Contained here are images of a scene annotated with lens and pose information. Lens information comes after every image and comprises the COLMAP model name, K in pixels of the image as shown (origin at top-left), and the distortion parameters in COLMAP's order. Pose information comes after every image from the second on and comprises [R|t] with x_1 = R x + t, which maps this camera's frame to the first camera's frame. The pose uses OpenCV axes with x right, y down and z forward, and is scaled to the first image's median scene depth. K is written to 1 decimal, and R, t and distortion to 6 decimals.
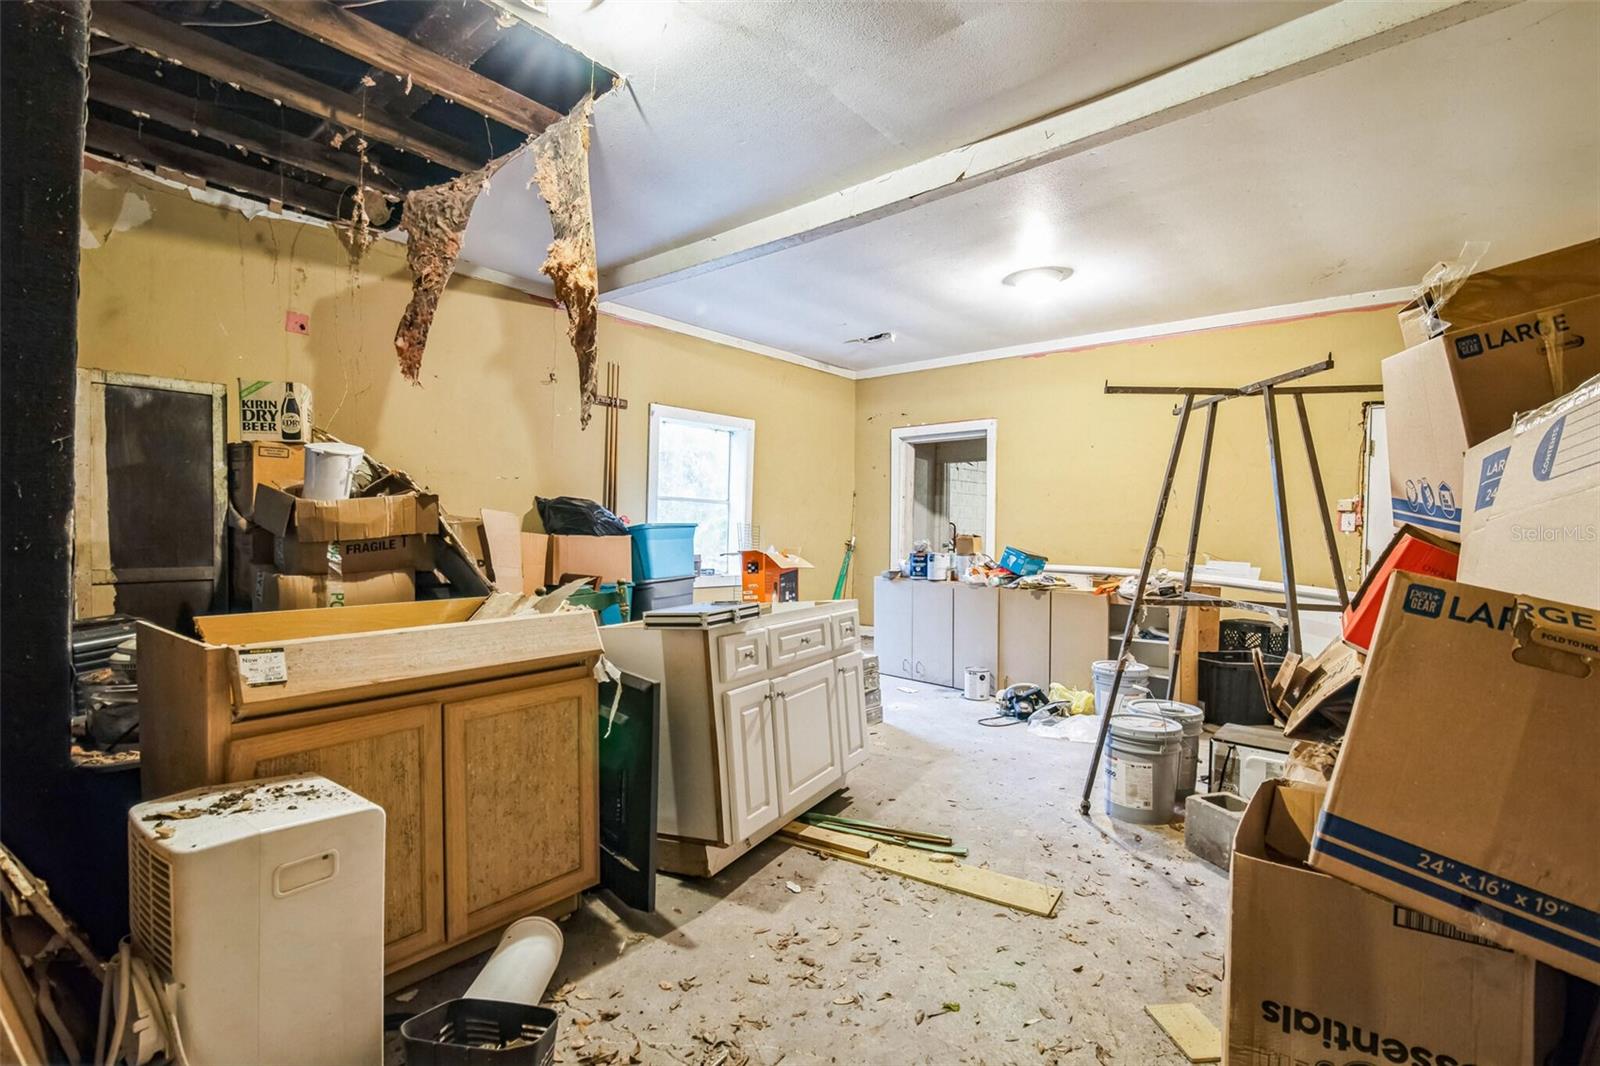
lens RADIAL K [[753.4, 0, 821.0], [0, 753.4, 537.0], [0, 0, 1]] dist [-0.030239, 0.000297]
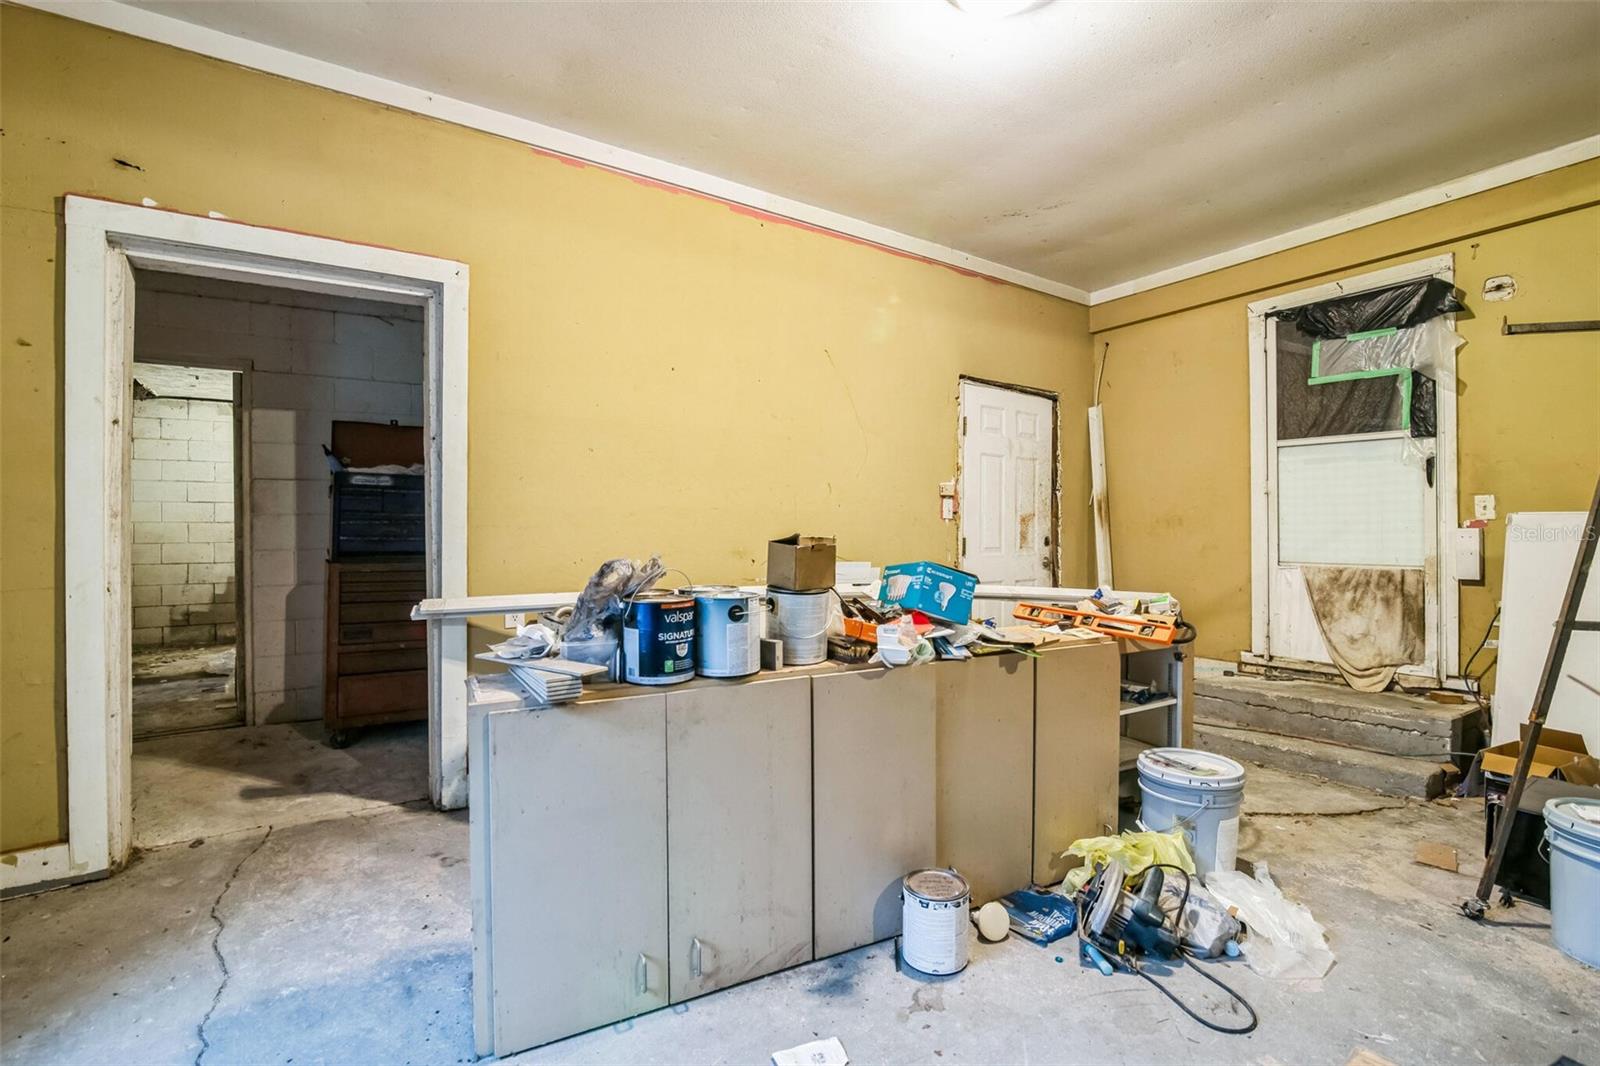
lens RADIAL K [[753.4, 0, 821.0], [0, 753.4, 537.0], [0, 0, 1]] dist [-0.030239, 0.000297]
pose [[0.268008, -0.003611, 0.963410, -0.158769], [0.008459, 0.999963, 0.001395, -0.001134], [-0.963380, 0.007776, 0.268029, 0.886283]]
